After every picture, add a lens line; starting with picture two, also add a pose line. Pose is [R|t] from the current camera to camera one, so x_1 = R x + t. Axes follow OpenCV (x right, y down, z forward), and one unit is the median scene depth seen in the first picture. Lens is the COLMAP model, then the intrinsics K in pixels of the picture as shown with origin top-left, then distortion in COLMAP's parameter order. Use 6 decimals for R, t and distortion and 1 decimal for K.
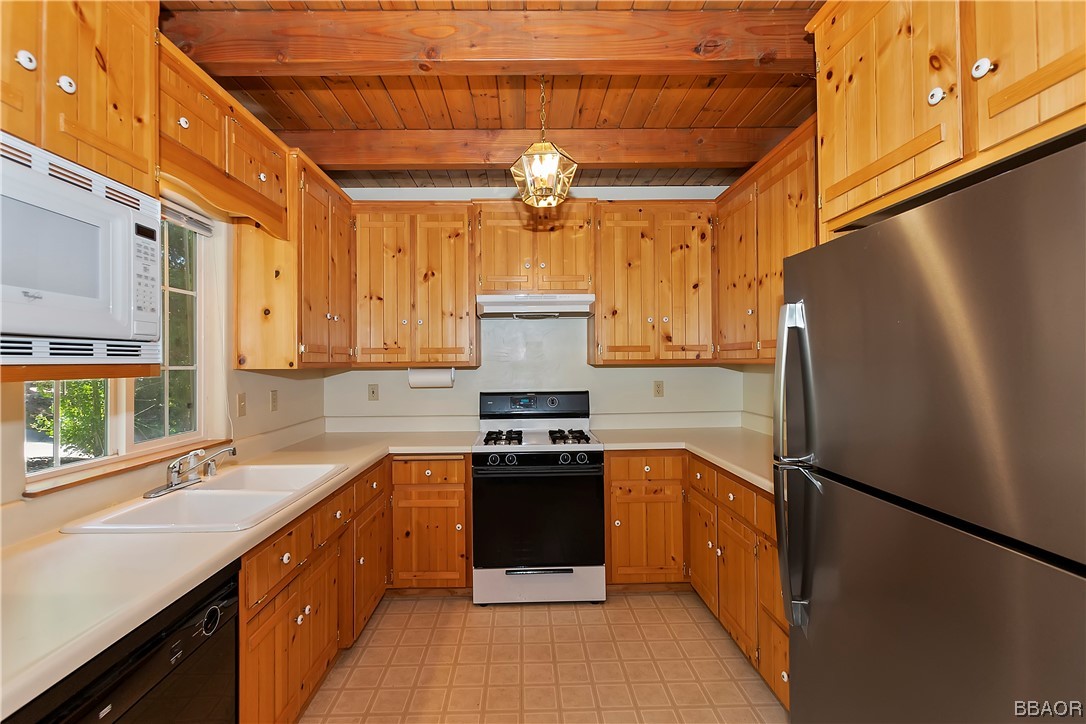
lens RADIAL K [[463.6, 0, 529.1], [0, 463.6, 345.9], [0, 0, 1]] dist [0.012647, -0.007667]
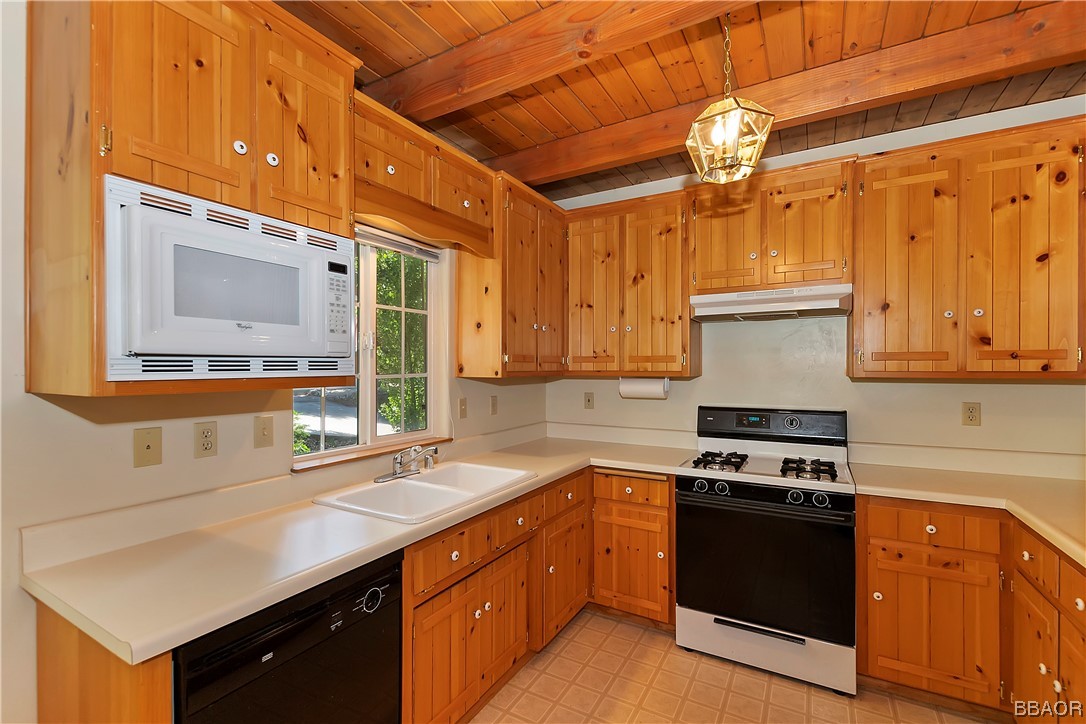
lens RADIAL K [[474.1, 0, 542.6], [0, 474.1, 357.9], [0, 0, 1]] dist [0.014160, -0.006711]
pose [[0.858044, -0.001868, -0.513572, 0.129549], [0.011453, 0.999814, 0.015497, -0.010509], [0.513448, -0.019179, 0.857907, 0.097350]]
